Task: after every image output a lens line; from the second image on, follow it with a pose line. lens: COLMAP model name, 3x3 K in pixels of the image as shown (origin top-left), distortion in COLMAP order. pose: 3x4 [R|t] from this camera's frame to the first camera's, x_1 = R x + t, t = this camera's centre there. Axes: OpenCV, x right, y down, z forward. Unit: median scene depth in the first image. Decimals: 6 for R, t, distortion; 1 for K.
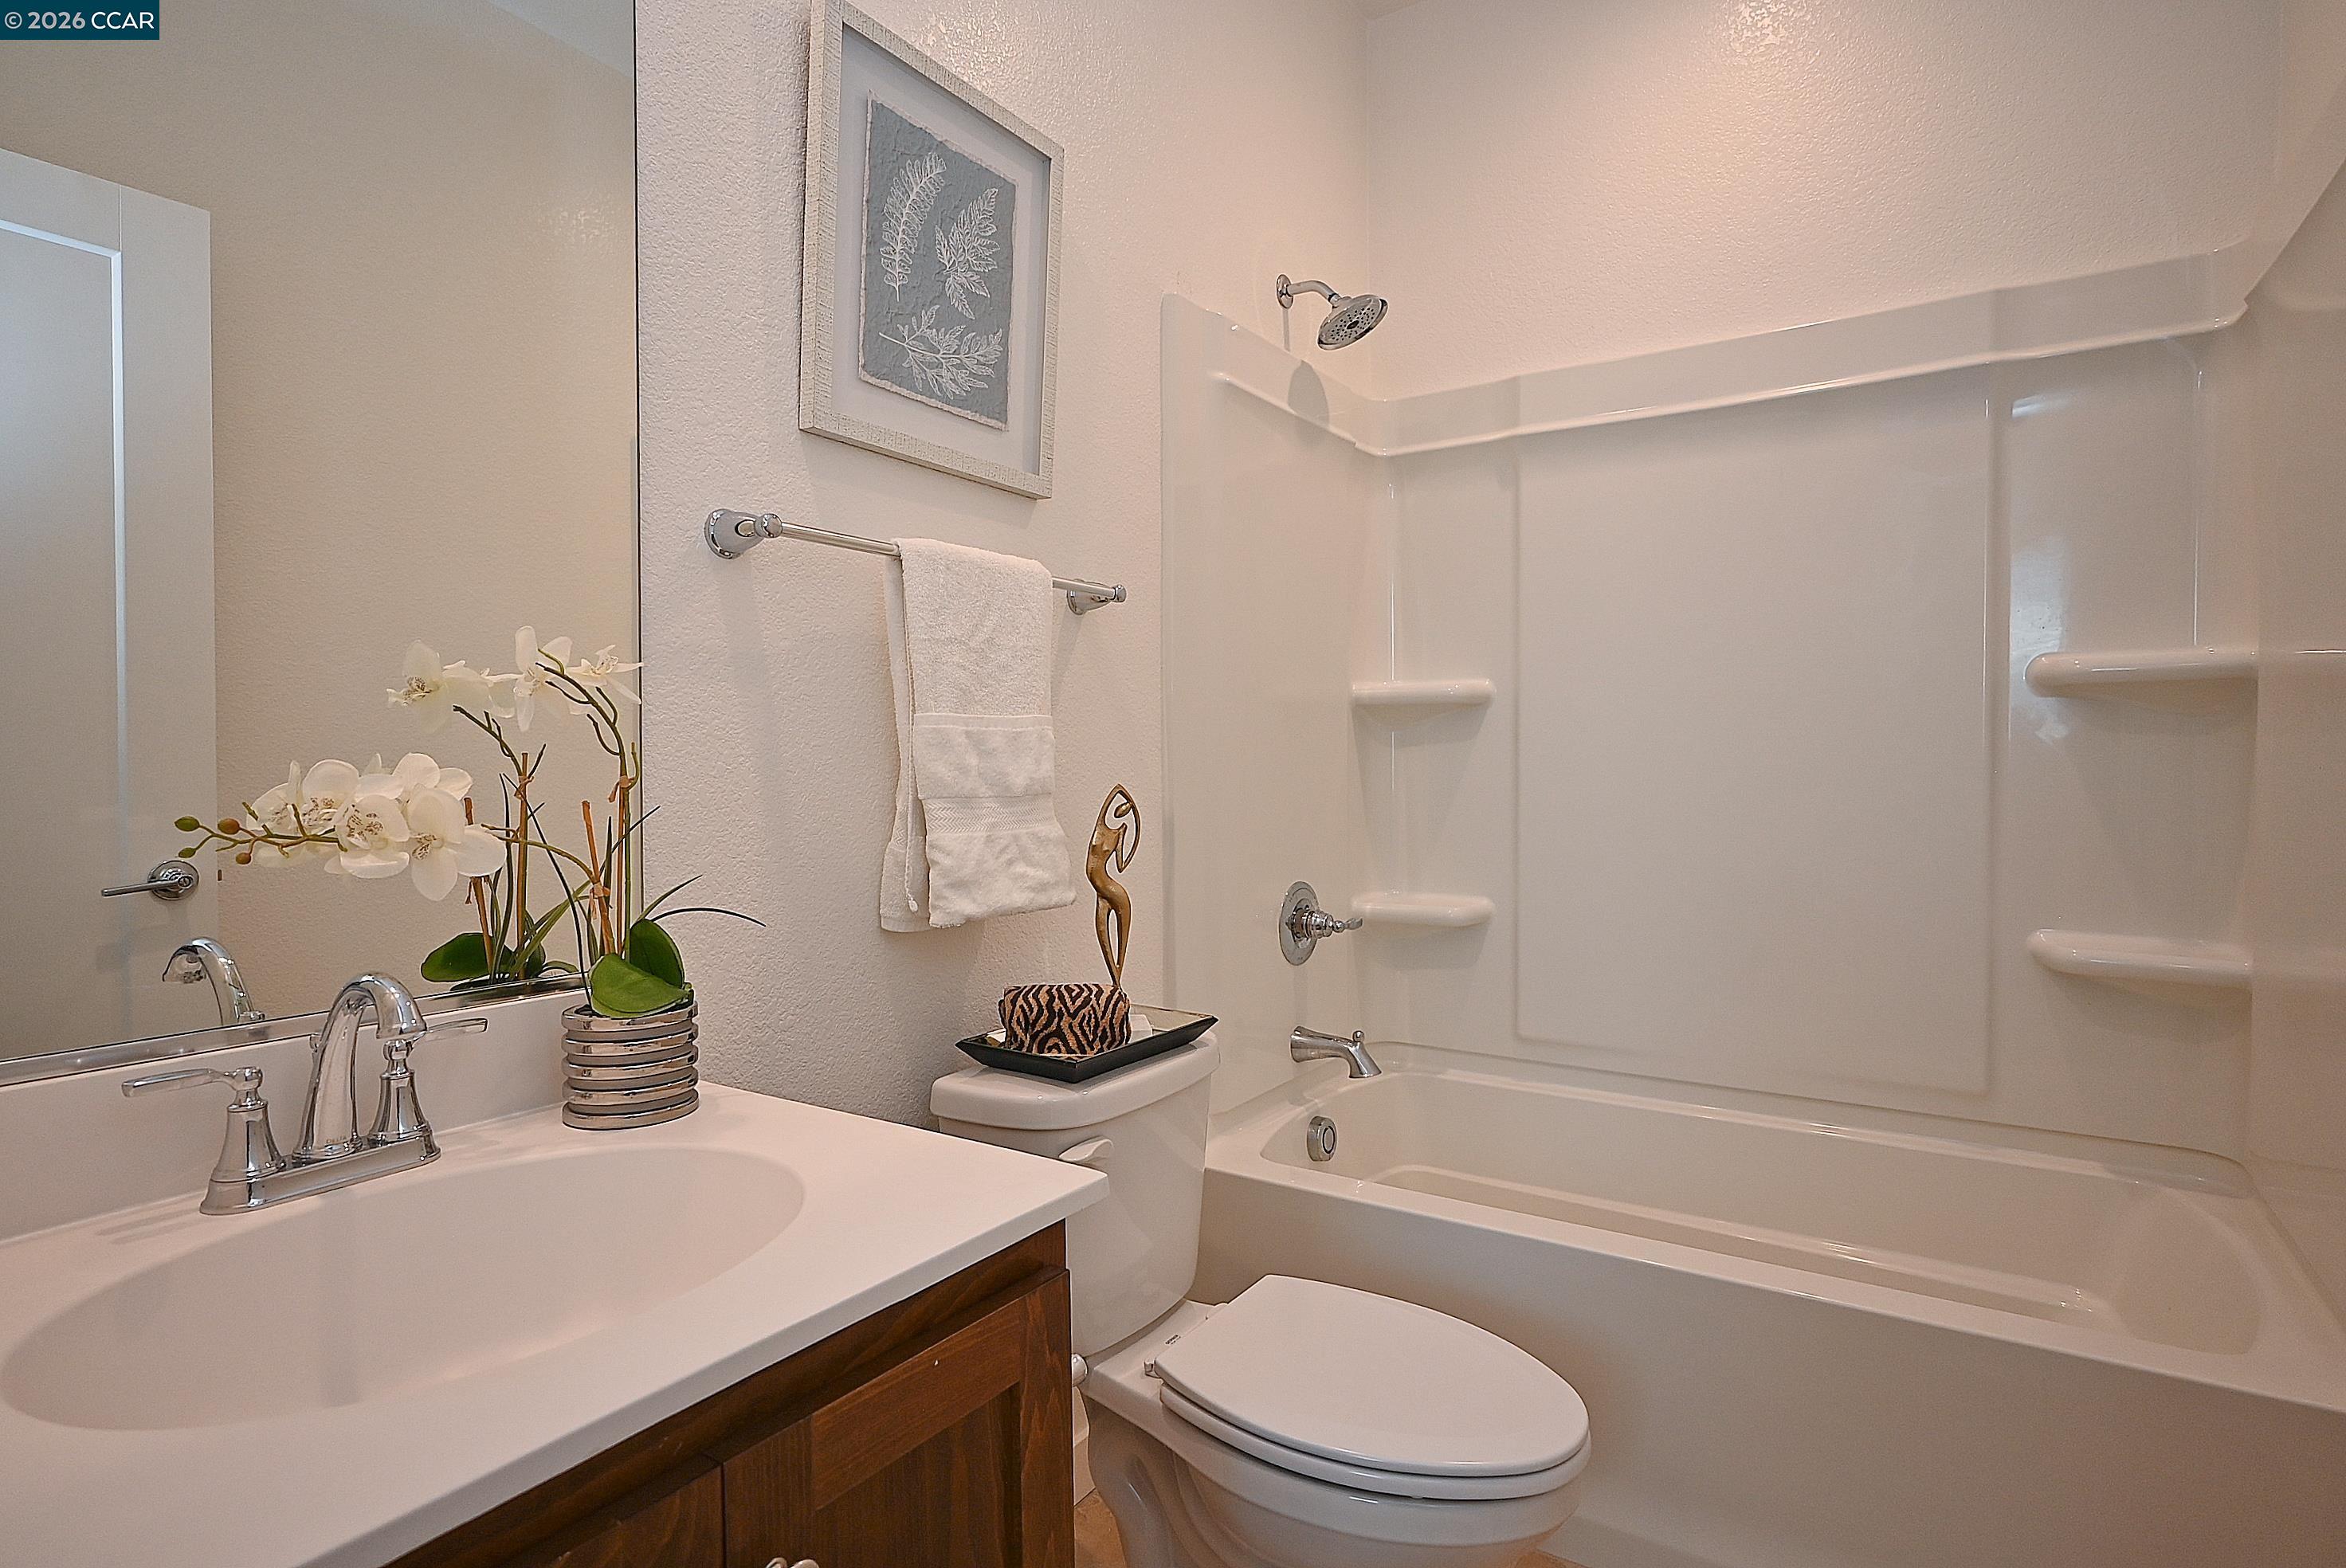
lens RADIAL K [[1187.1, 0, 1178.5], [0, 1187.1, 769.4], [0, 0, 1]] dist [0.030613, 0.000180]
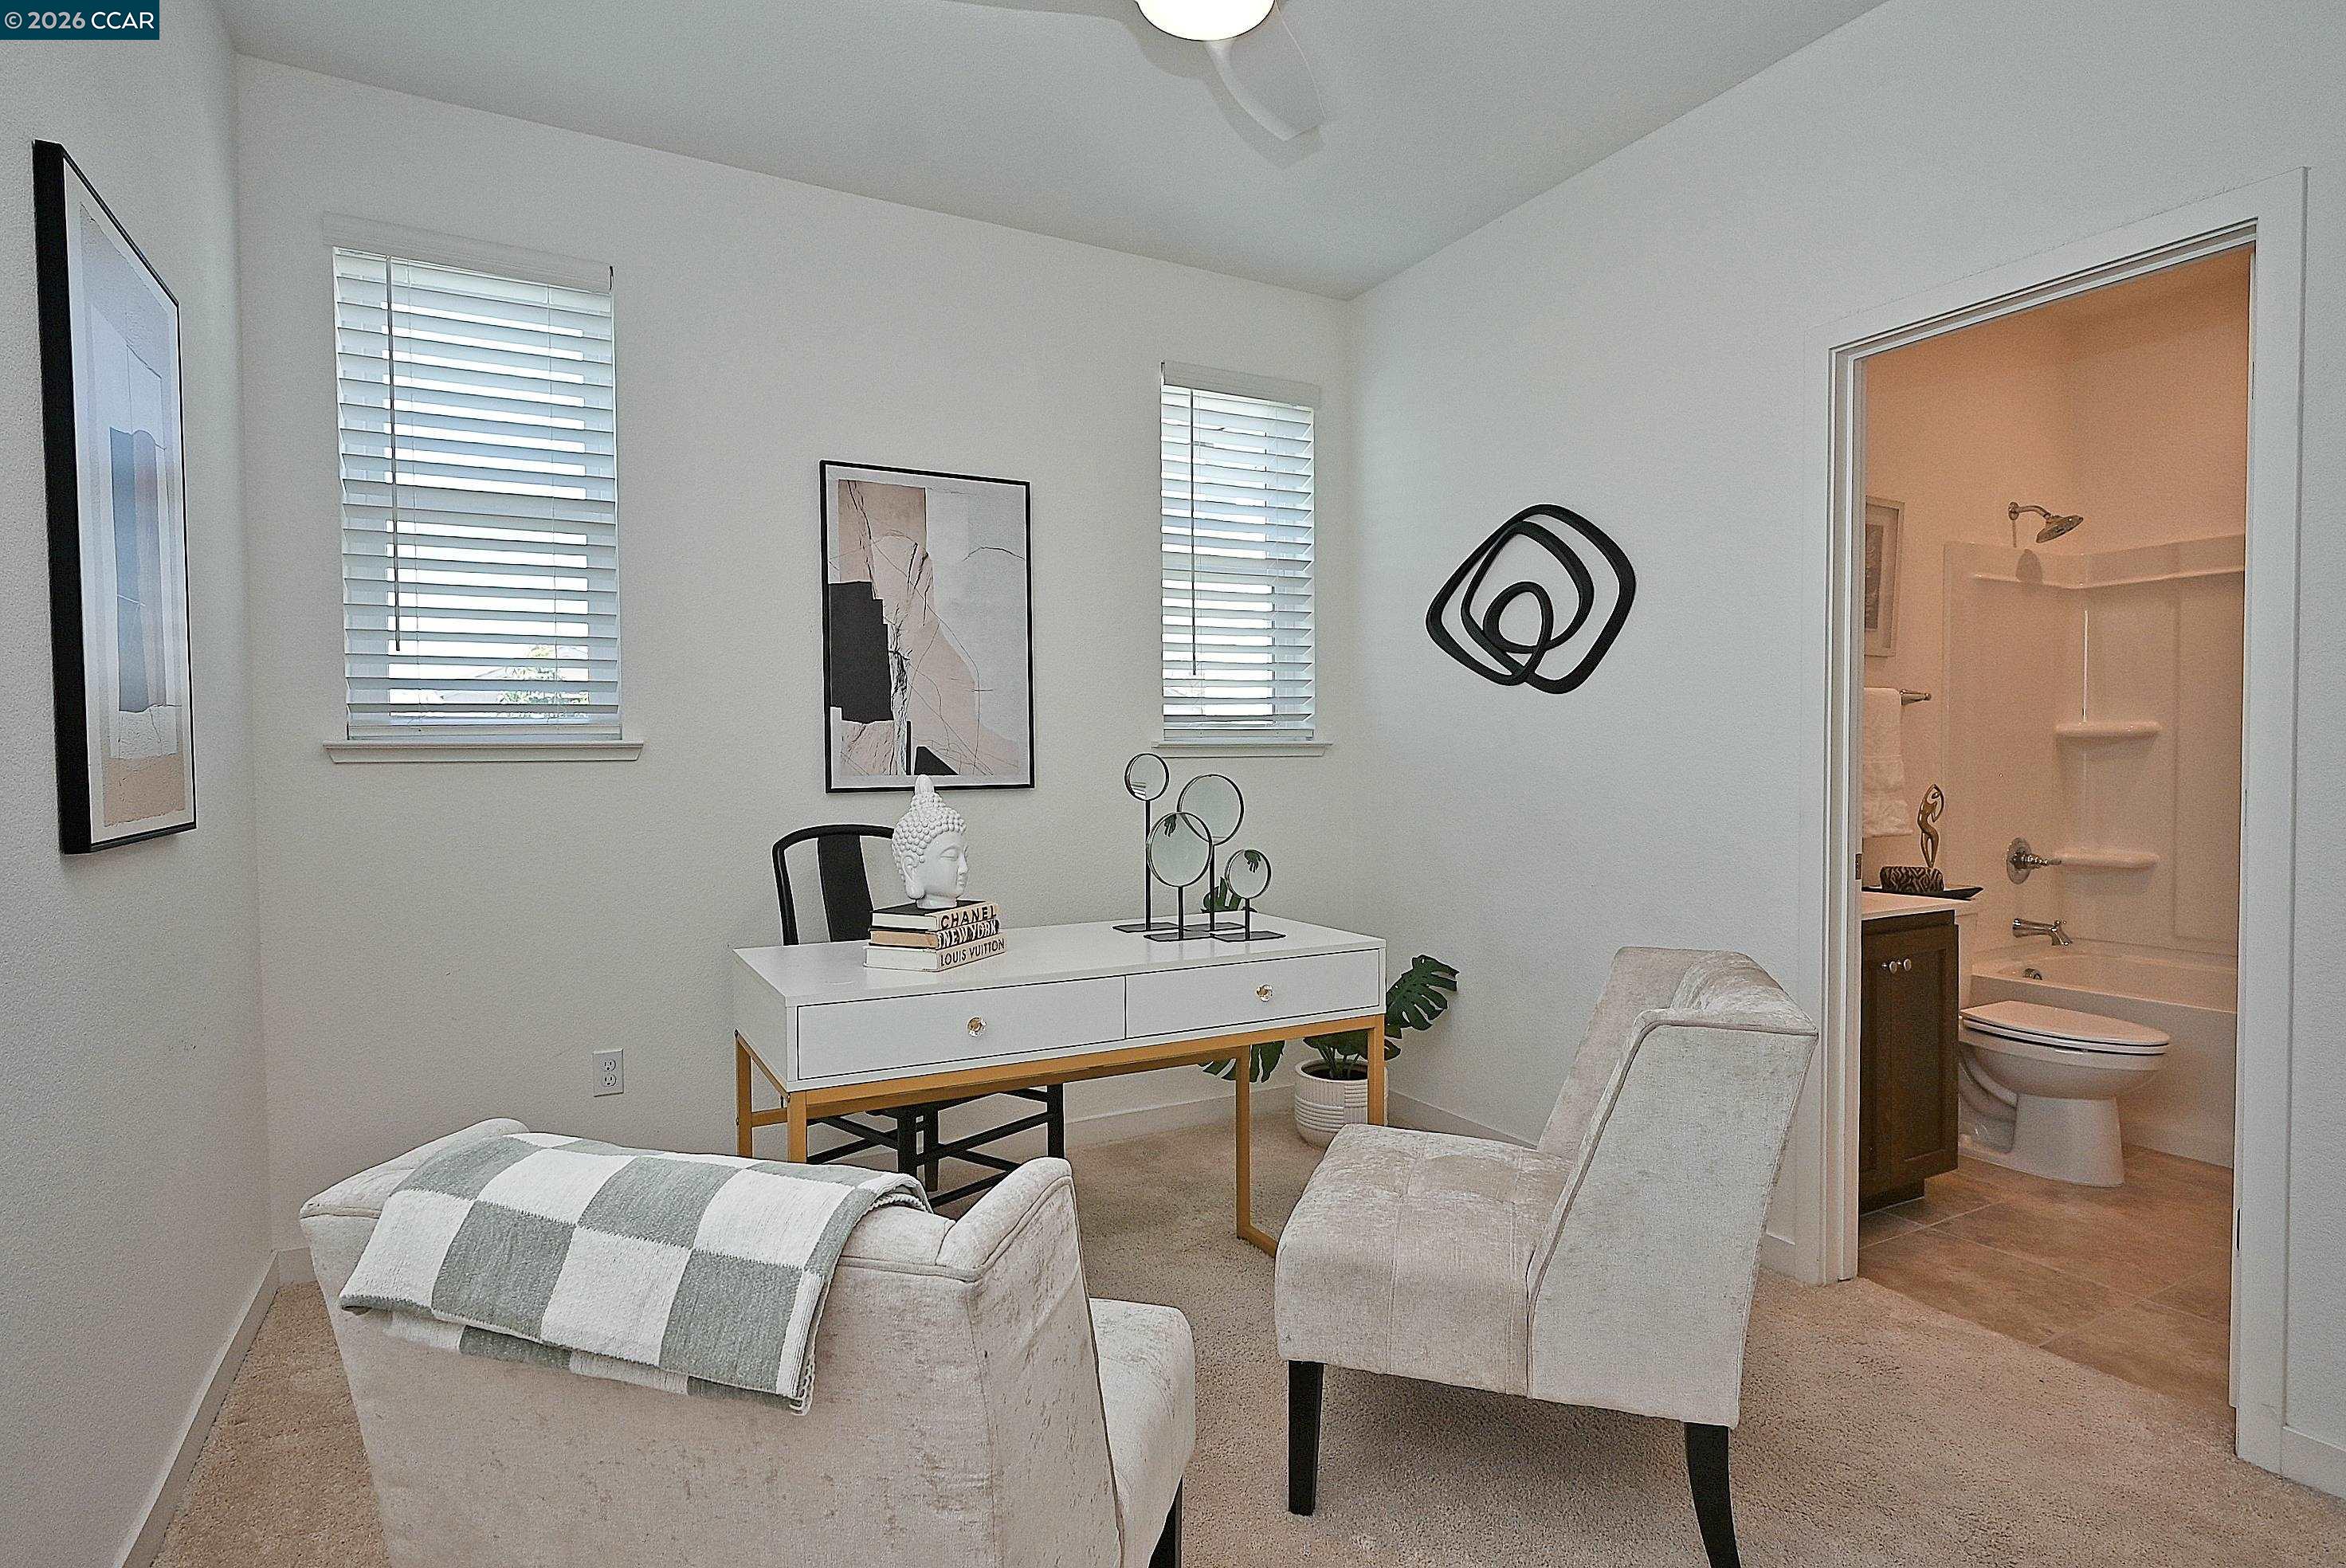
lens RADIAL K [[1196.9, 0, 1173.7], [0, 1196.9, 812.4], [0, 0, 1]] dist [0.001705, 0.000115]
pose [[0.885124, 0.007311, -0.465297, -0.192506], [0.008006, 0.999489, 0.030934, -0.011538], [0.465286, -0.031105, 0.884614, -1.231142]]
